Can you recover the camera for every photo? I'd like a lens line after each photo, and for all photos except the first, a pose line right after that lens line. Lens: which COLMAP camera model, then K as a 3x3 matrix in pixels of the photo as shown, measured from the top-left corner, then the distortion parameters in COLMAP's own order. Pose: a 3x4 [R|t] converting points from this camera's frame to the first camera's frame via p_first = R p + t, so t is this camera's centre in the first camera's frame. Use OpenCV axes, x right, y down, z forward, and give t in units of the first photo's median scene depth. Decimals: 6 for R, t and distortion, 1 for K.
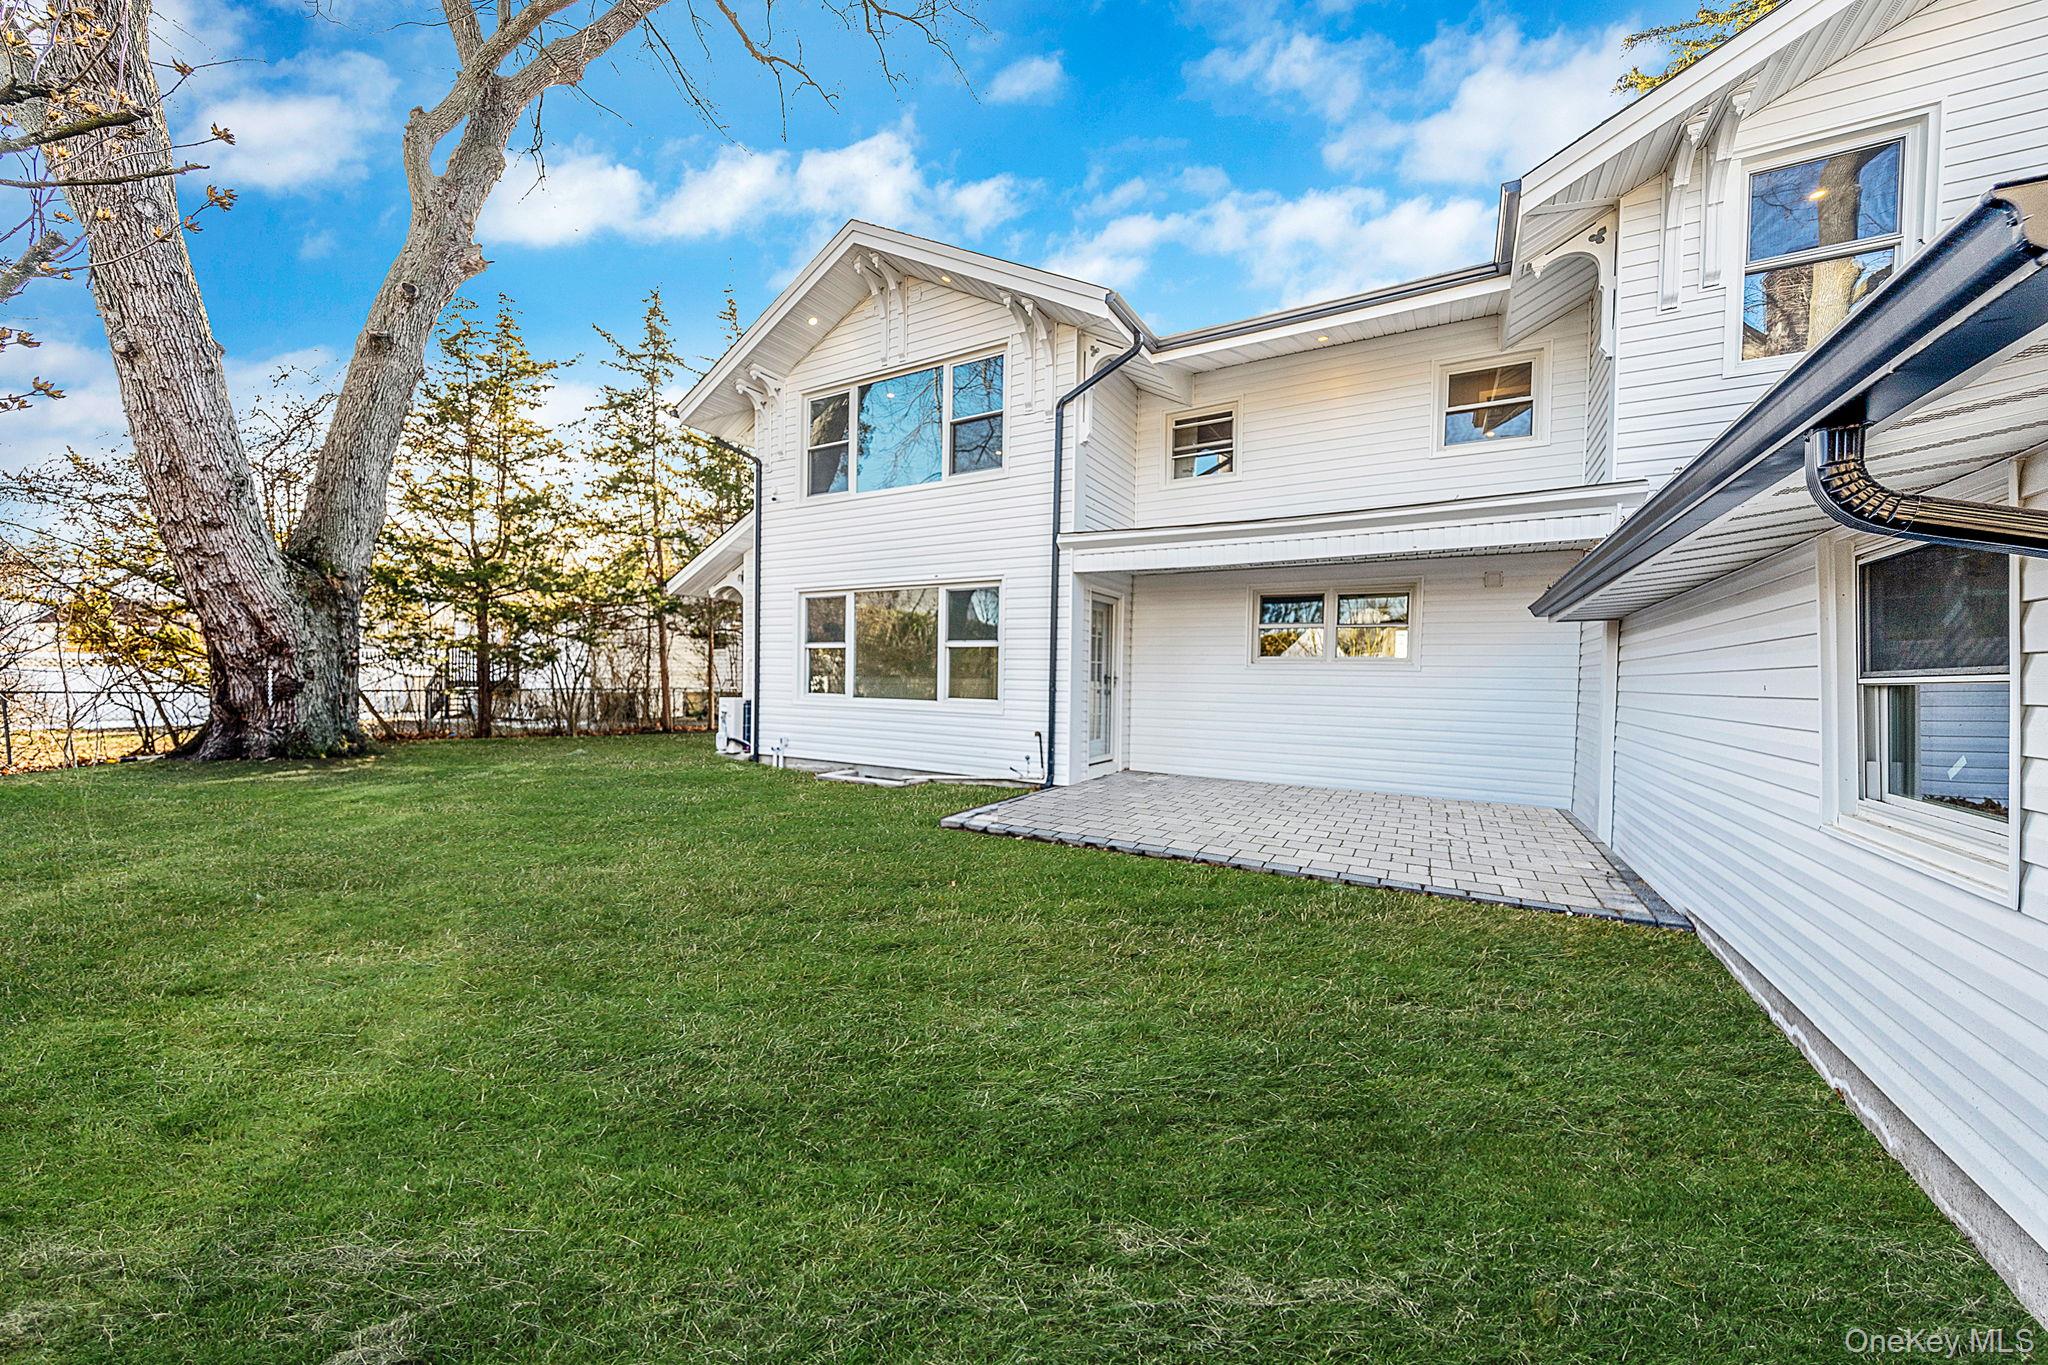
lens RADIAL K [[721.6, 0, 1026.1], [0, 721.6, 697.4], [0, 0, 1]] dist [-0.006126, -0.000129]
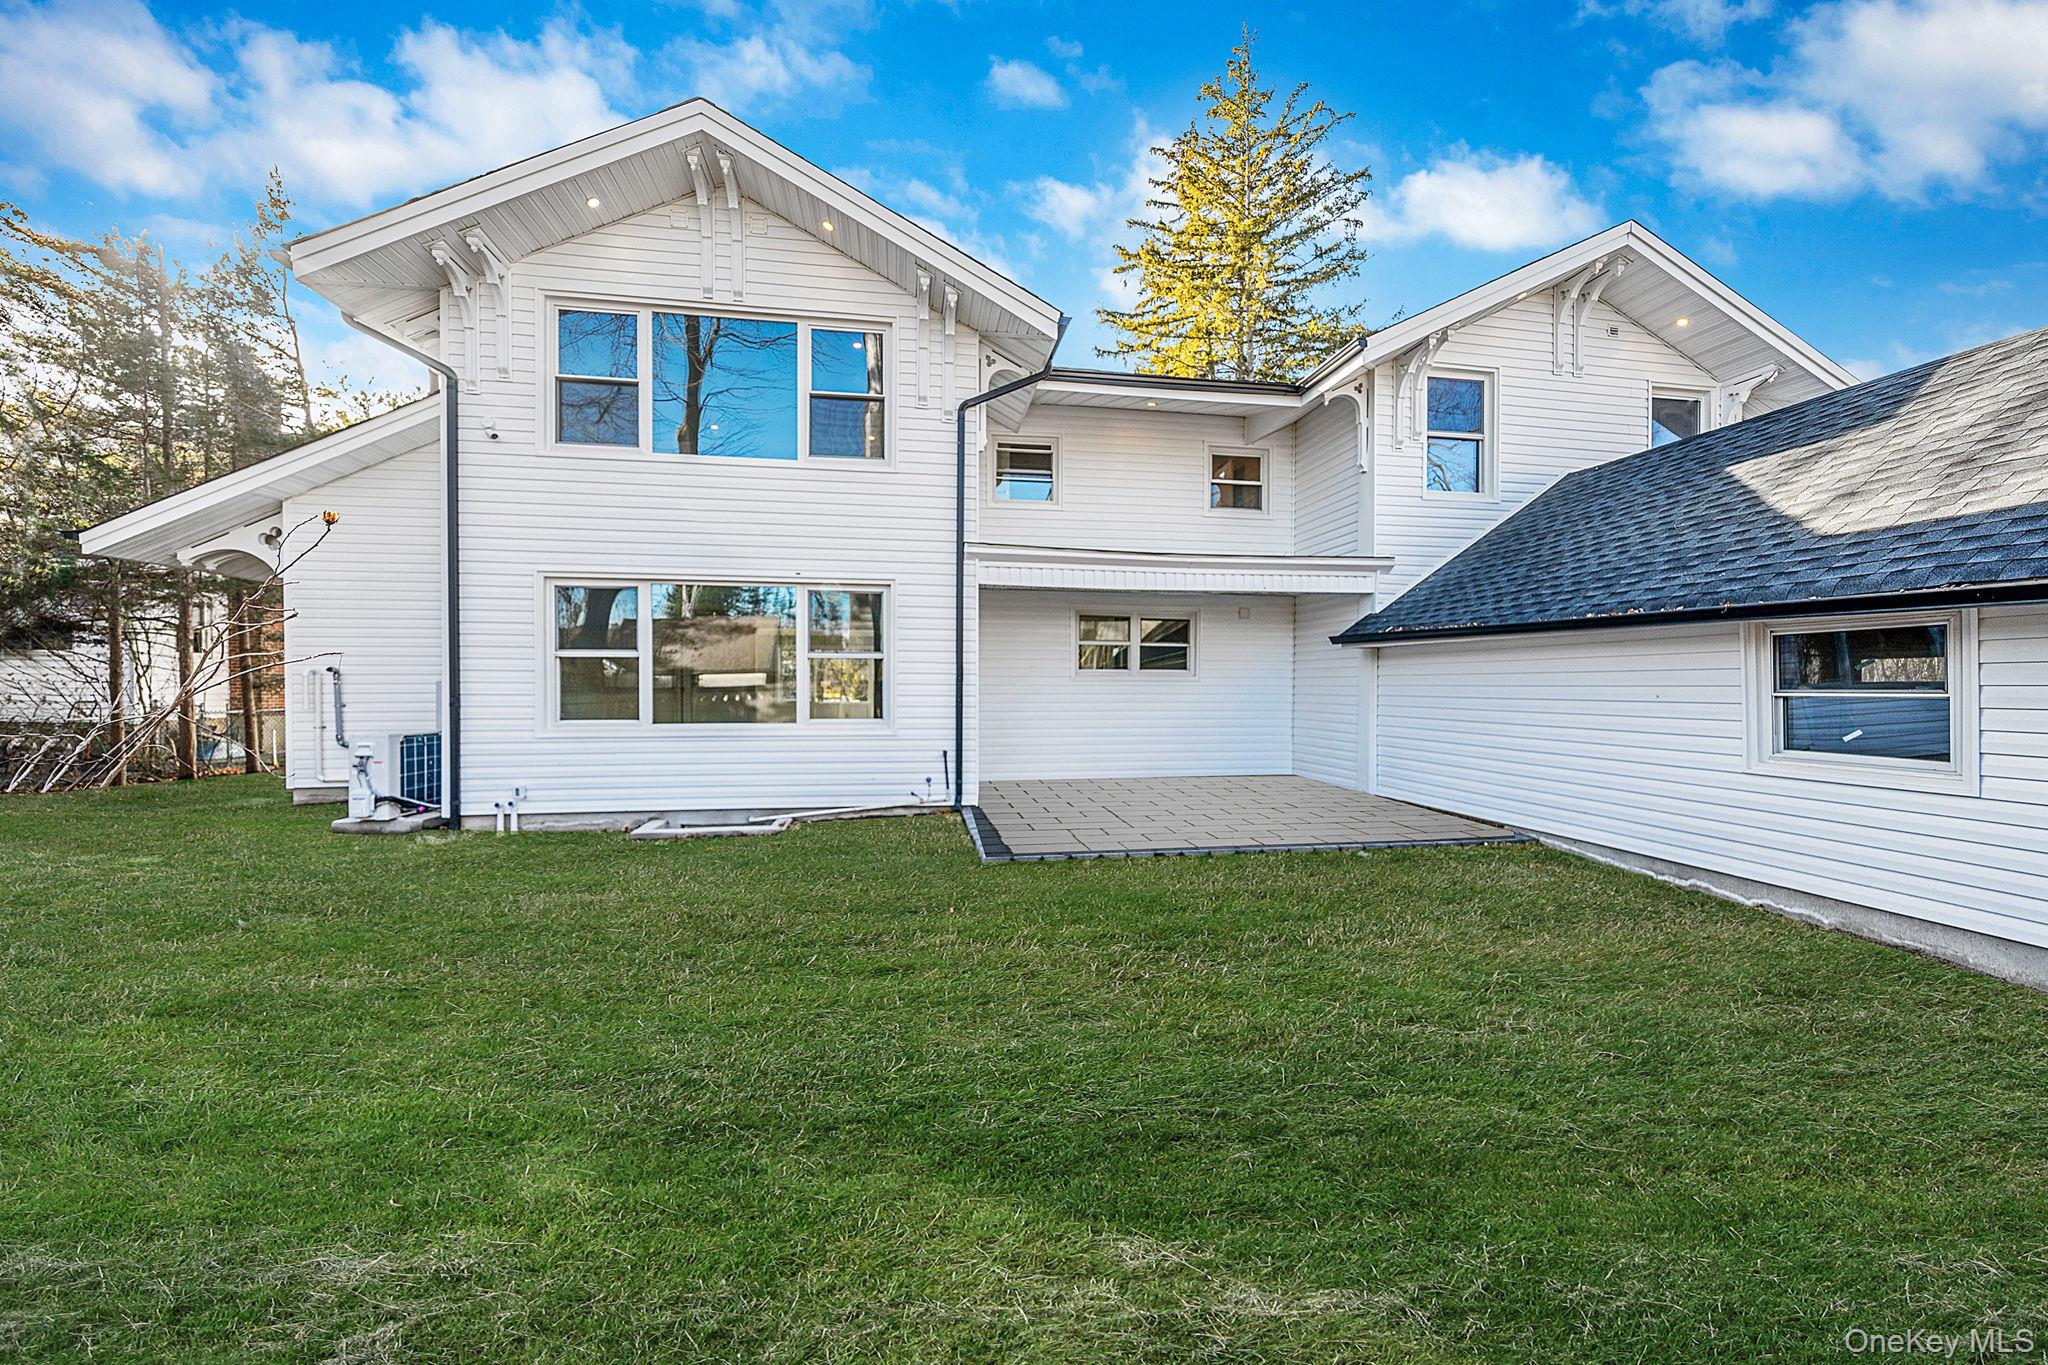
lens RADIAL K [[687.9, 0, 1018.2], [0, 687.9, 693.6], [0, 0, 1]] dist [-0.012940, -0.000047]
pose [[0.777469, -0.025780, 0.628393, -0.449771], [0.028548, 0.999576, 0.005688, -0.028000], [-0.628273, 0.013518, 0.777875, 0.236287]]
